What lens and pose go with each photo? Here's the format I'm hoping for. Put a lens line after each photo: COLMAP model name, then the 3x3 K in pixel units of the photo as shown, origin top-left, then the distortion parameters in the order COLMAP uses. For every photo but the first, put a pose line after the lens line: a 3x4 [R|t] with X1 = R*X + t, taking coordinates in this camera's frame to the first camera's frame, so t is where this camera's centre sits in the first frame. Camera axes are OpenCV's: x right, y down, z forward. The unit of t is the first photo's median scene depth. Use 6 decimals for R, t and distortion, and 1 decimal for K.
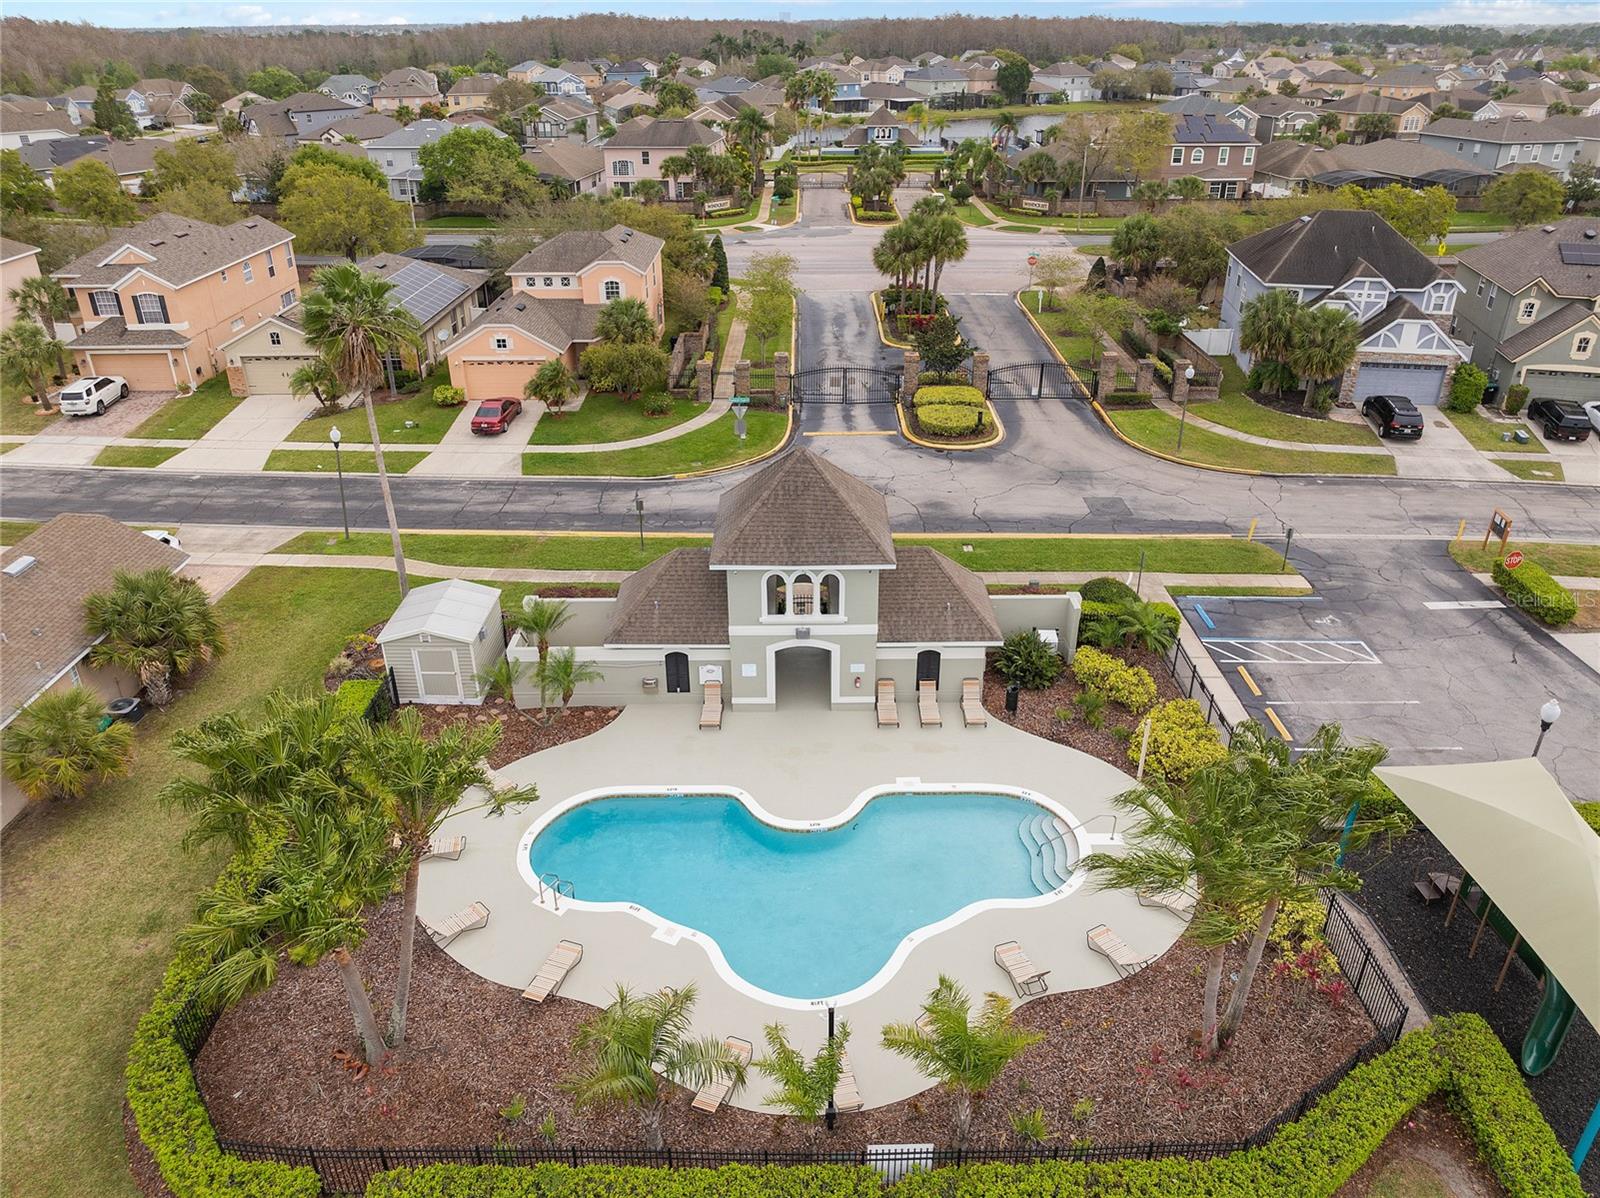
lens RADIAL K [[1132.6, 0, 802.6], [0, 1132.6, 596.4], [0, 0, 1]] dist [-0.050569, 0.023397]
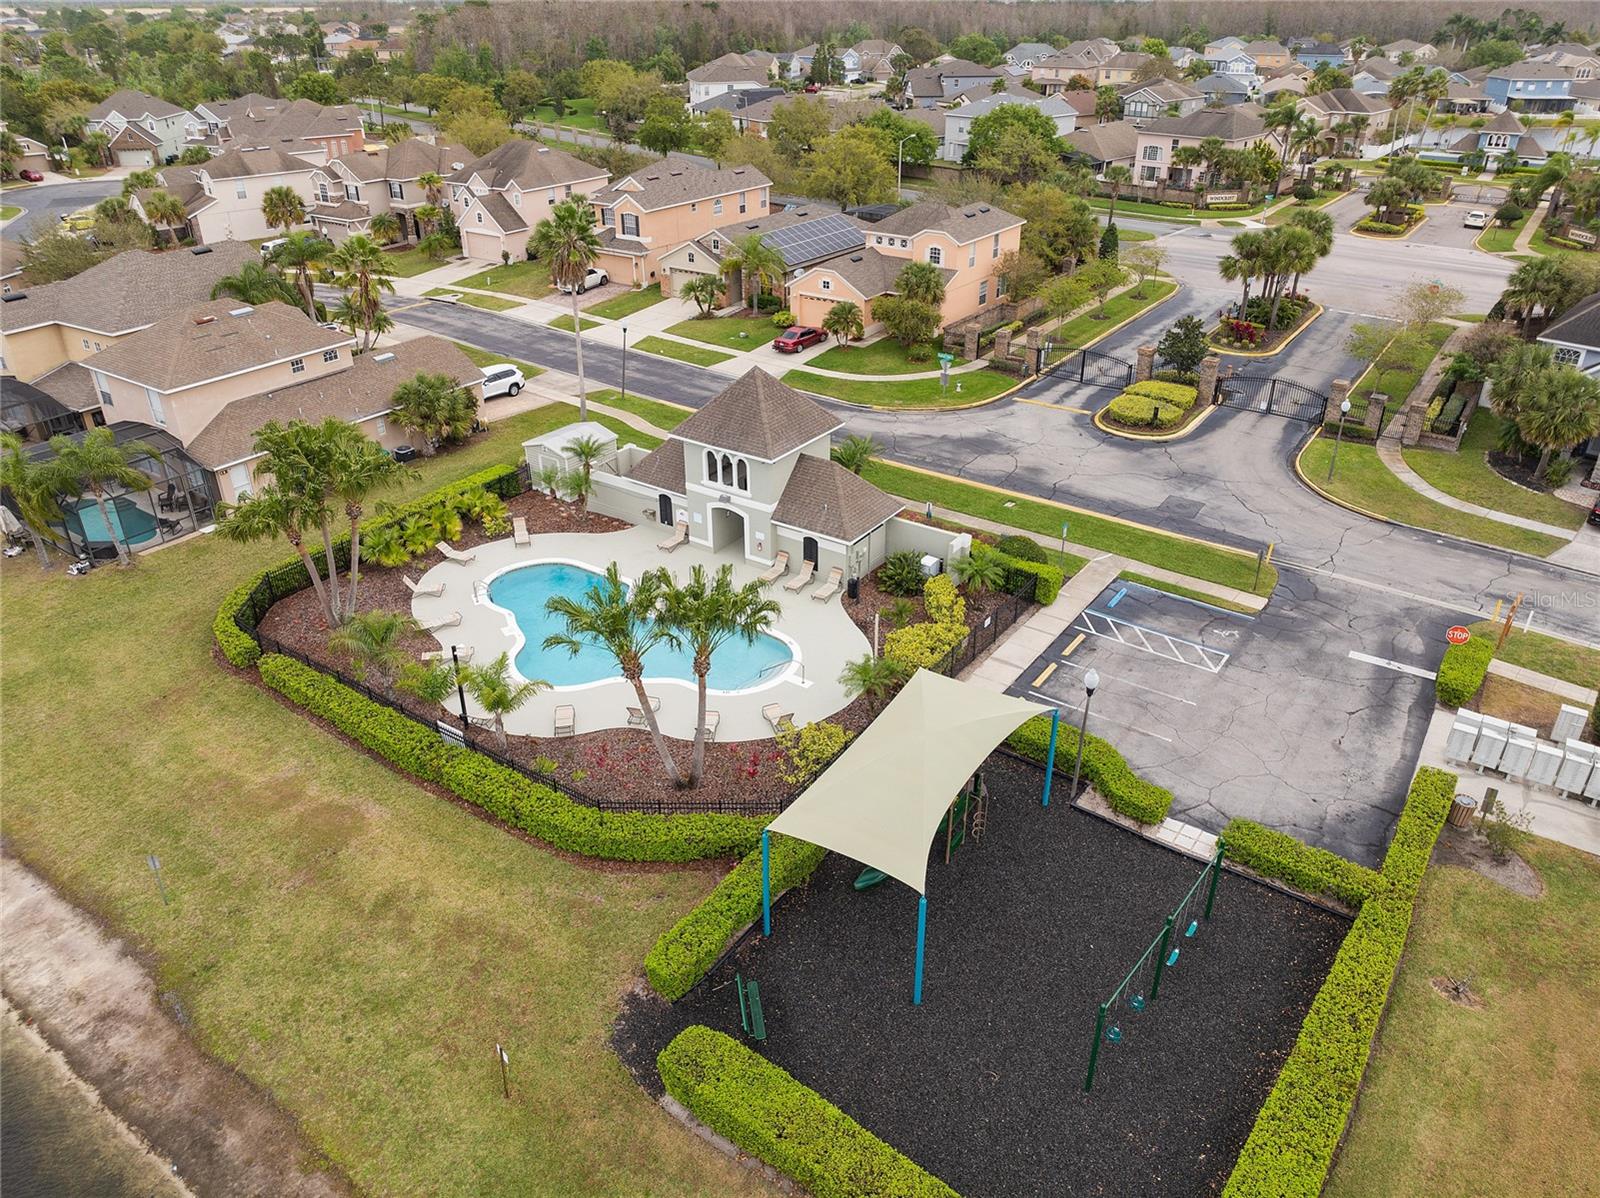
lens RADIAL K [[1132.6, 0, 802.6], [0, 1132.6, 596.4], [0, 0, 1]] dist [-0.050569, 0.023397]
pose [[0.820800, 0.274849, -0.500745, 0.445700], [-0.261781, 0.960149, 0.097905, -0.007401], [0.507699, 0.050725, 0.860040, -0.078951]]
